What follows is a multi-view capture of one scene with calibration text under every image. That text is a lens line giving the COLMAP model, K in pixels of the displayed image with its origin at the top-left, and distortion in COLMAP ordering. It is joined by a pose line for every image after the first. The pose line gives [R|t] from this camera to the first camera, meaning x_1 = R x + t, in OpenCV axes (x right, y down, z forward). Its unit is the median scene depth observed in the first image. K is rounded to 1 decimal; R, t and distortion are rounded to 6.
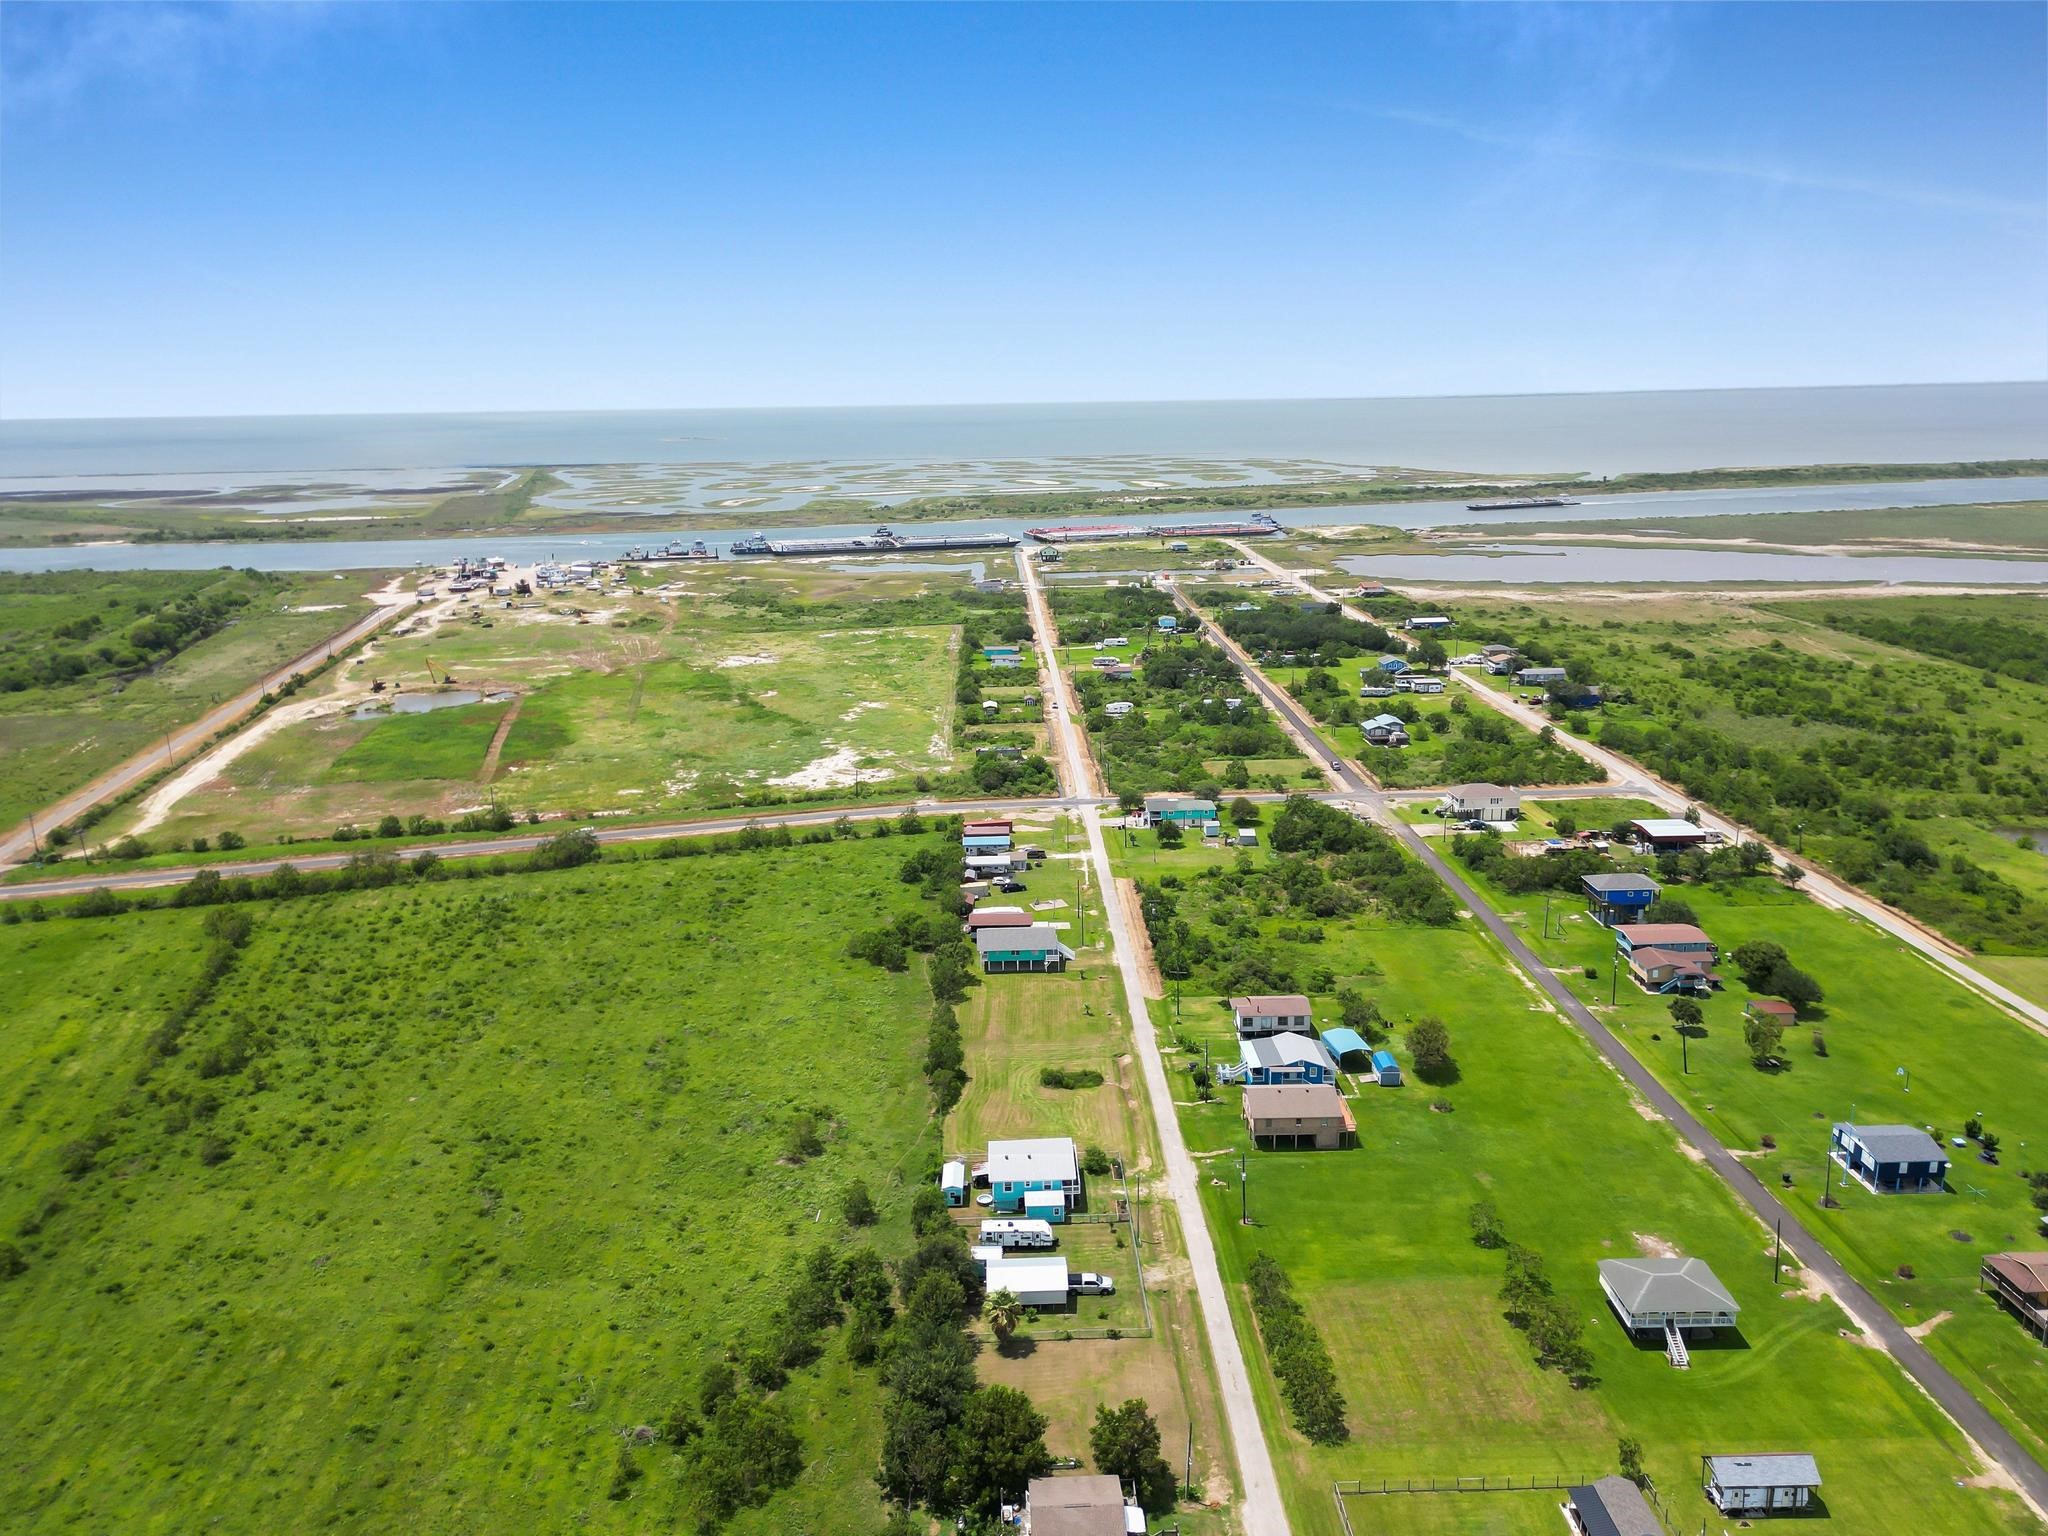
lens RADIAL K [[1418.4, 0, 1013.6], [0, 1418.4, 760.9], [0, 0, 1]] dist [0.073309, -0.068747]
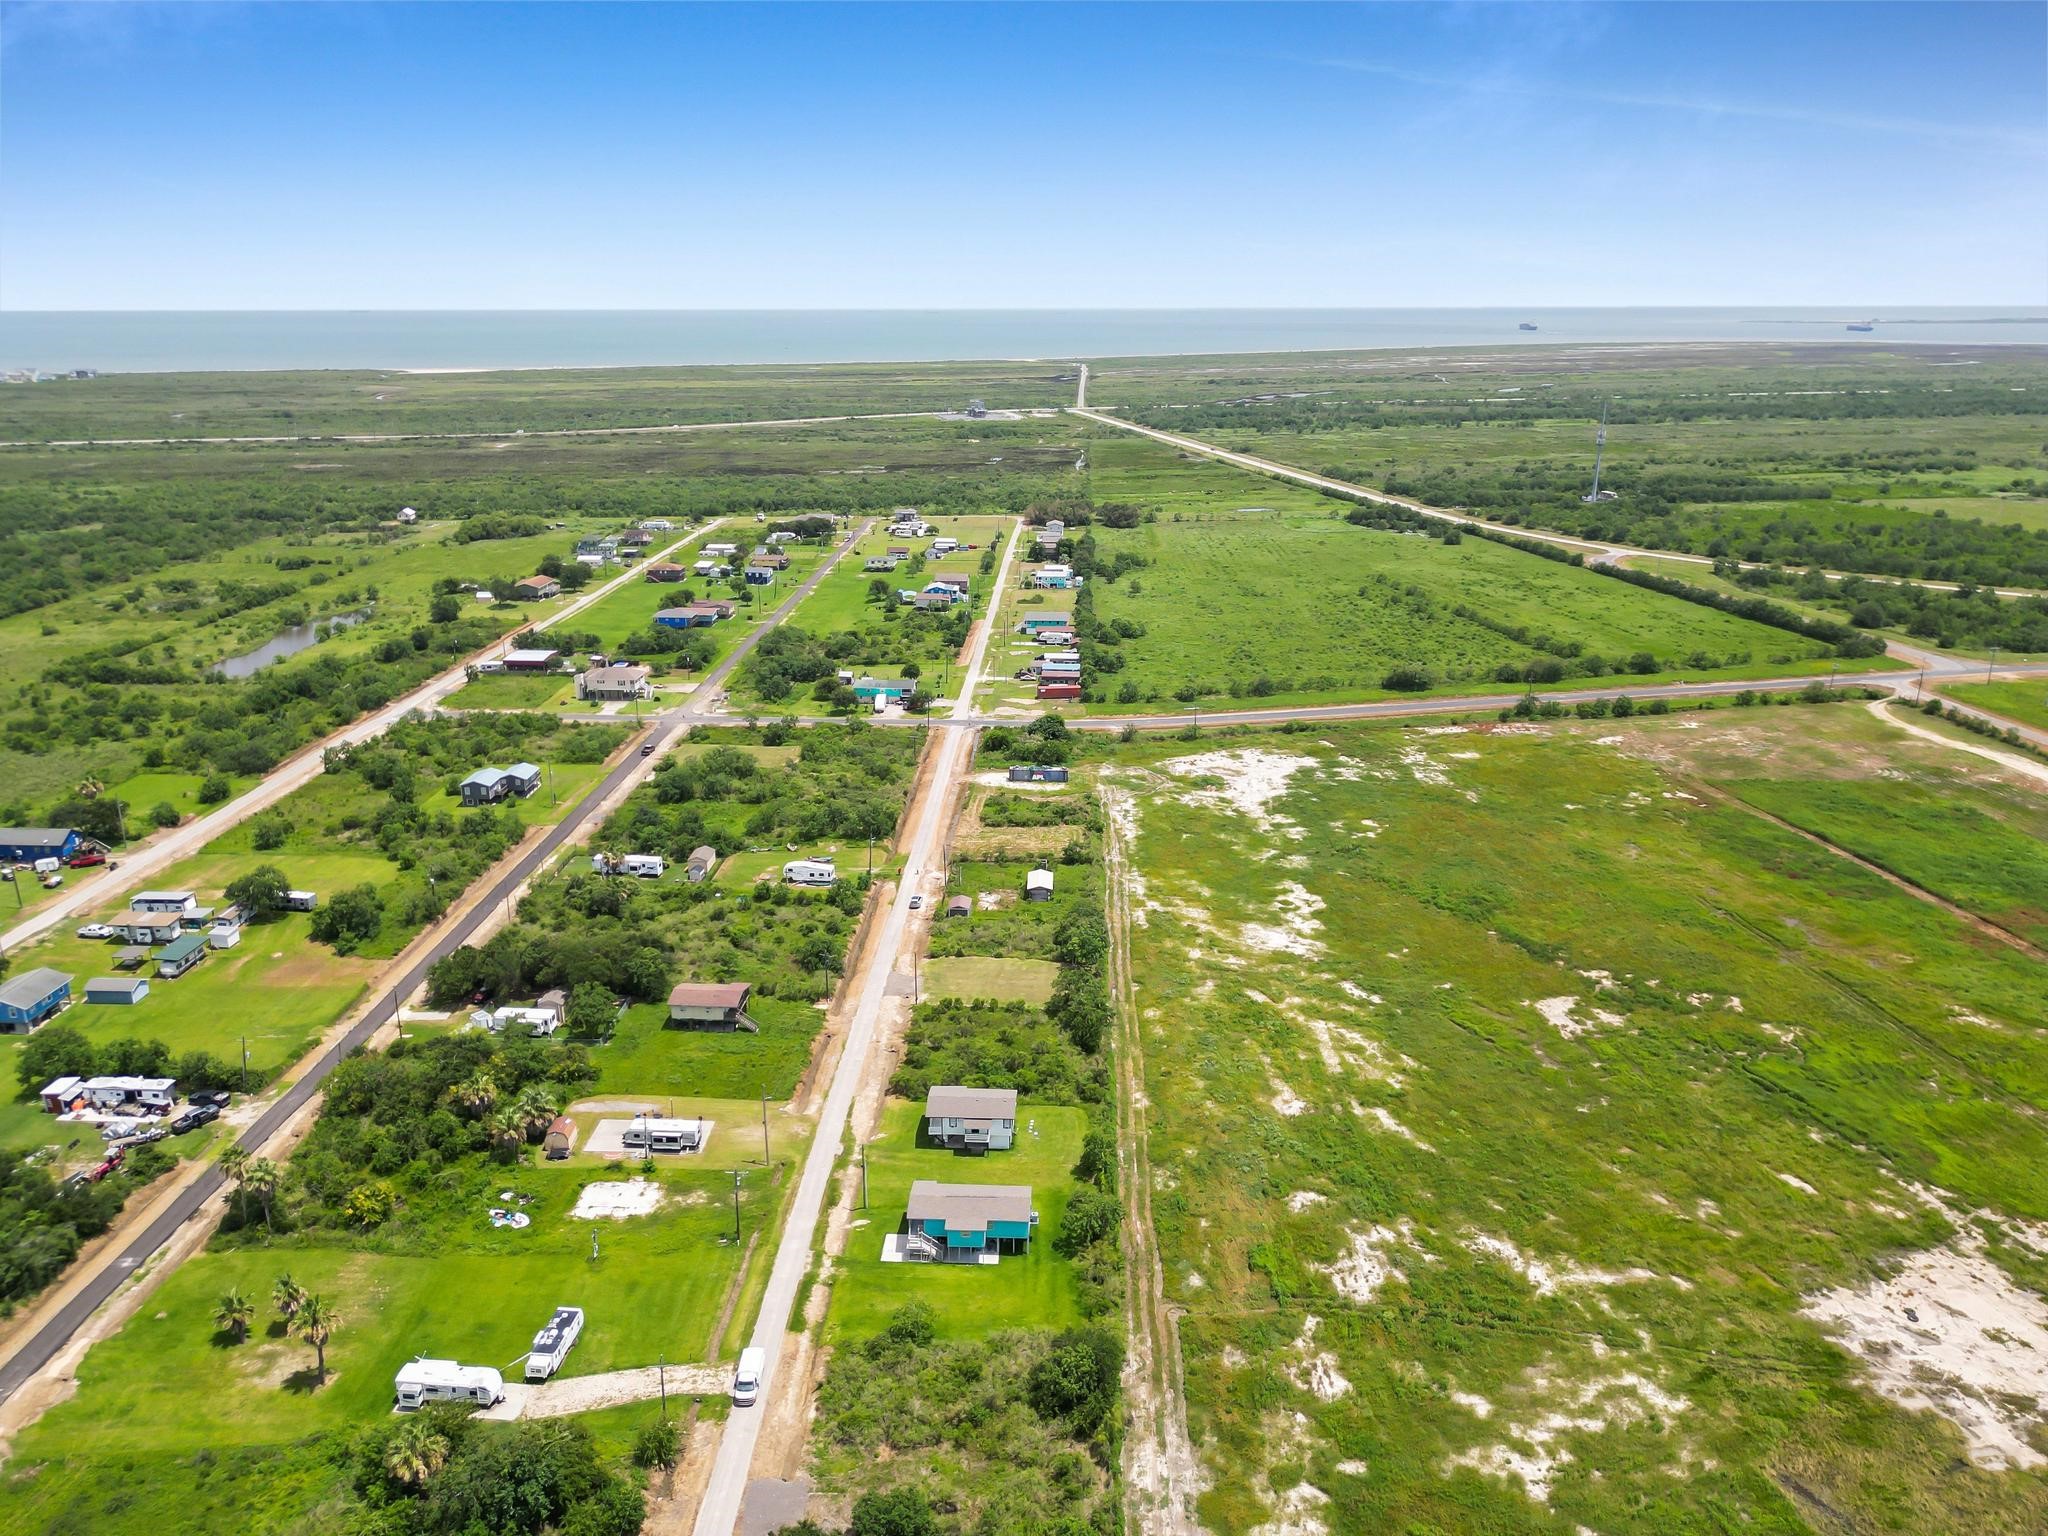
lens RADIAL K [[1418.4, 0, 1013.6], [0, 1418.4, 760.9], [0, 0, 1]] dist [0.073309, -0.068747]
pose [[-0.997047, 0.007536, 0.076428, -0.079984], [0.047049, 0.846499, 0.530308, -0.597601], [-0.060699, 0.532338, -0.844353, 2.348878]]
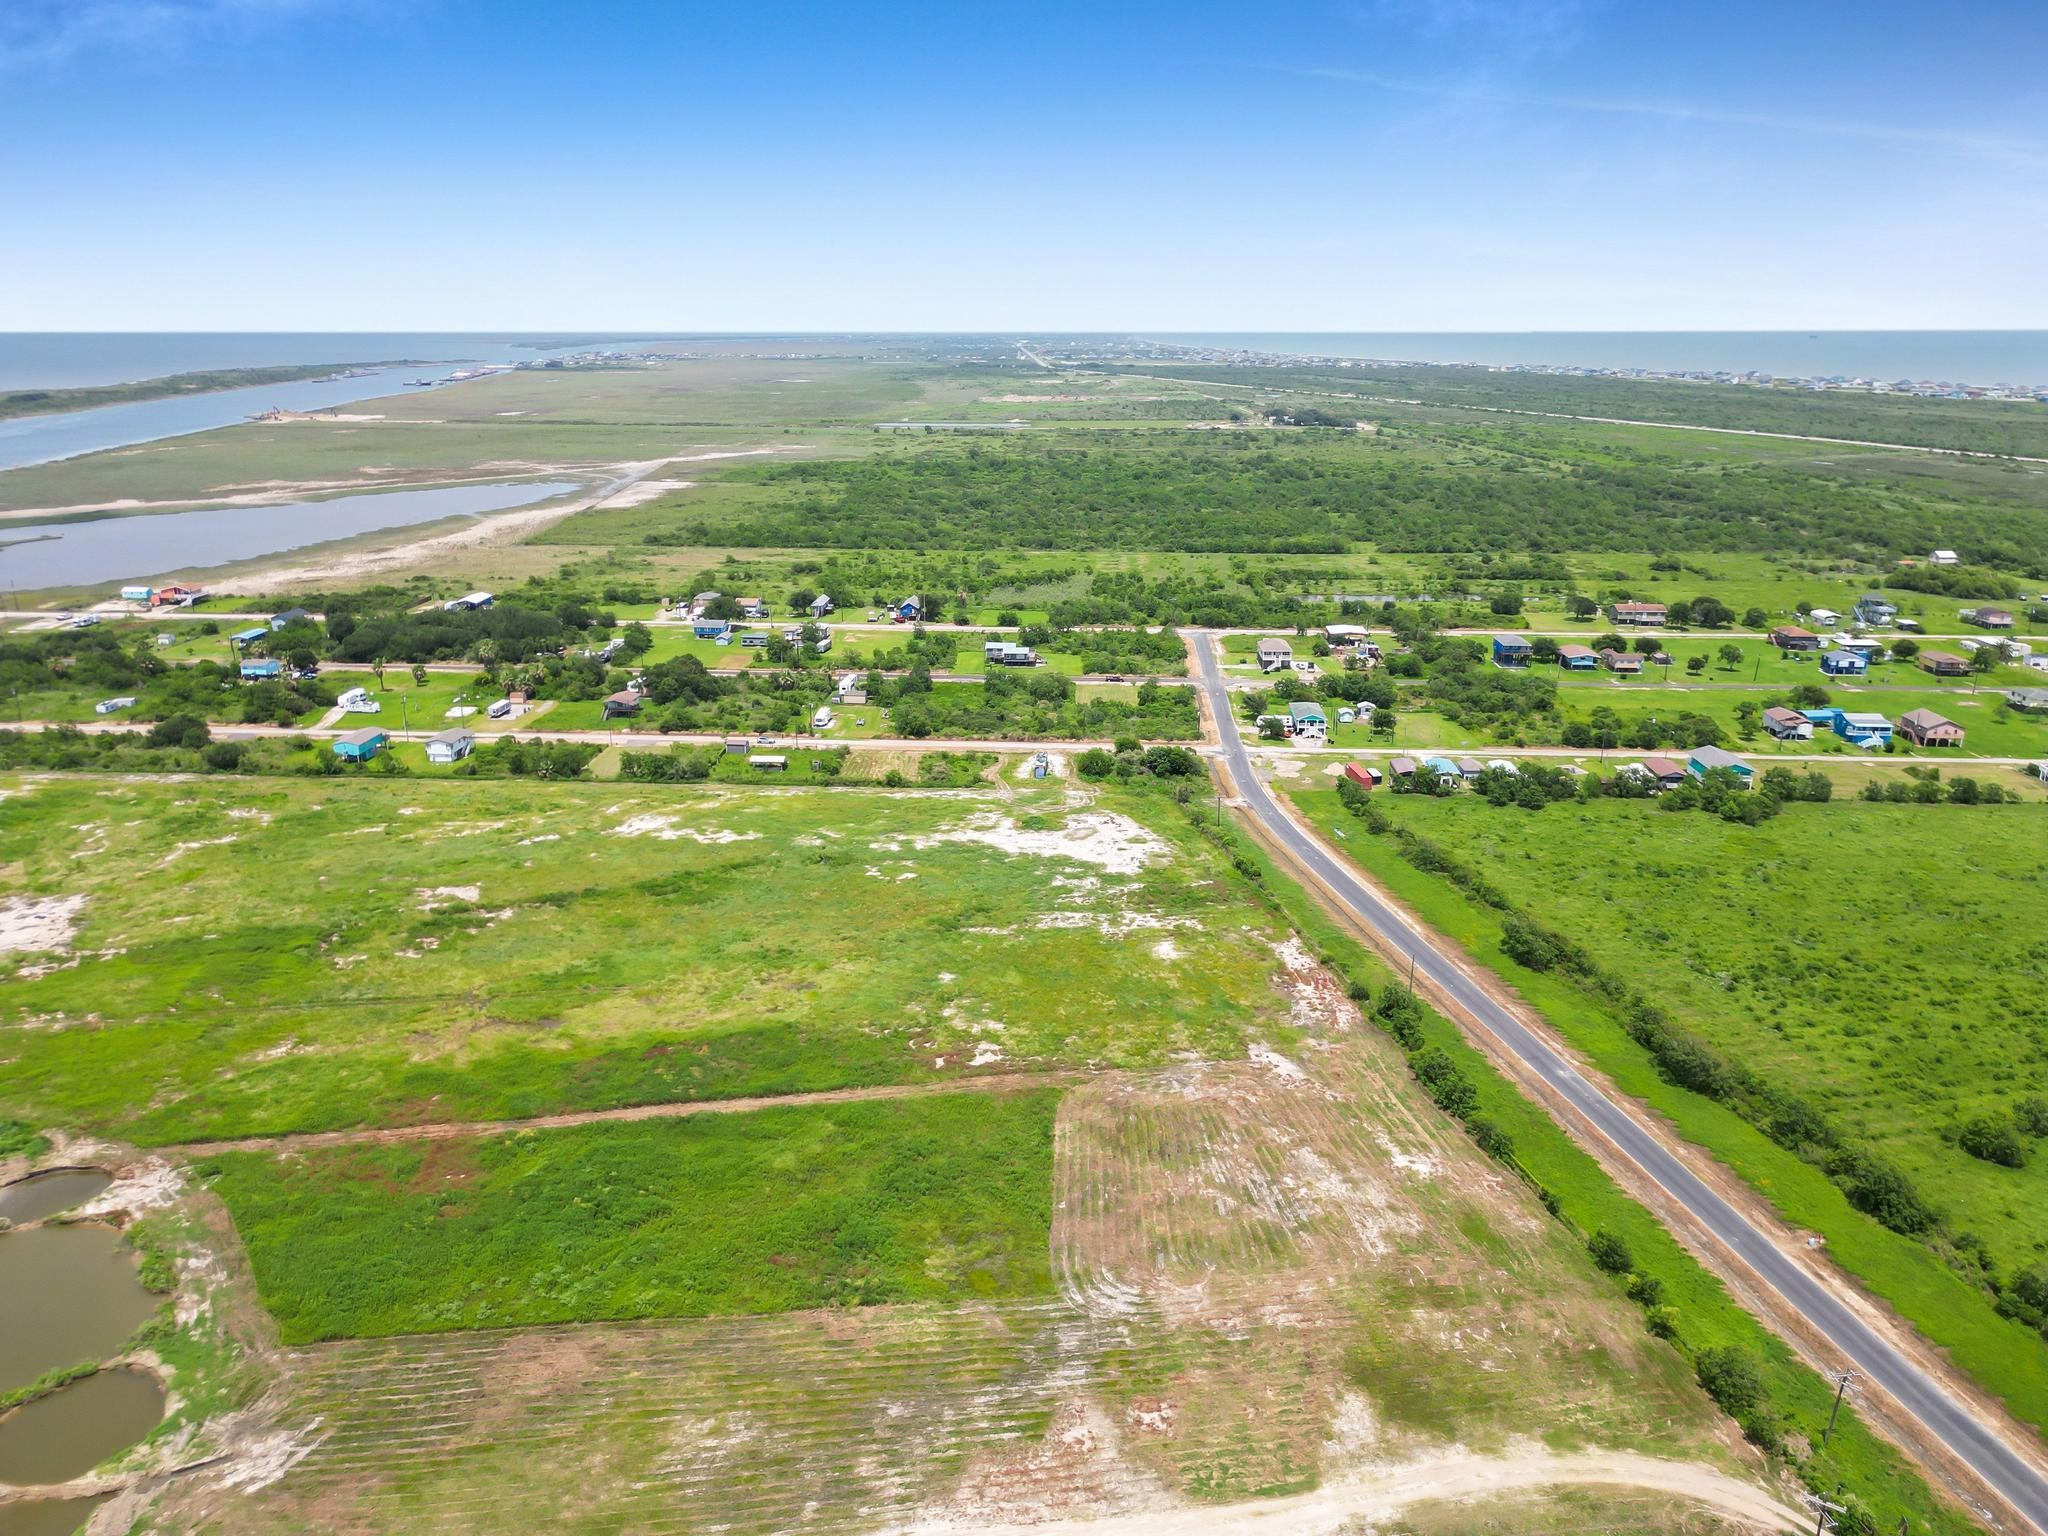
lens RADIAL K [[1418.4, 0, 1013.6], [0, 1418.4, 760.9], [0, 0, 1]] dist [0.073309, -0.068747]
pose [[0.065722, -0.263633, 0.962382, -1.129591], [0.242975, 0.939665, 0.240817, -0.294013], [-0.967804, 0.218007, 0.125813, 1.303974]]
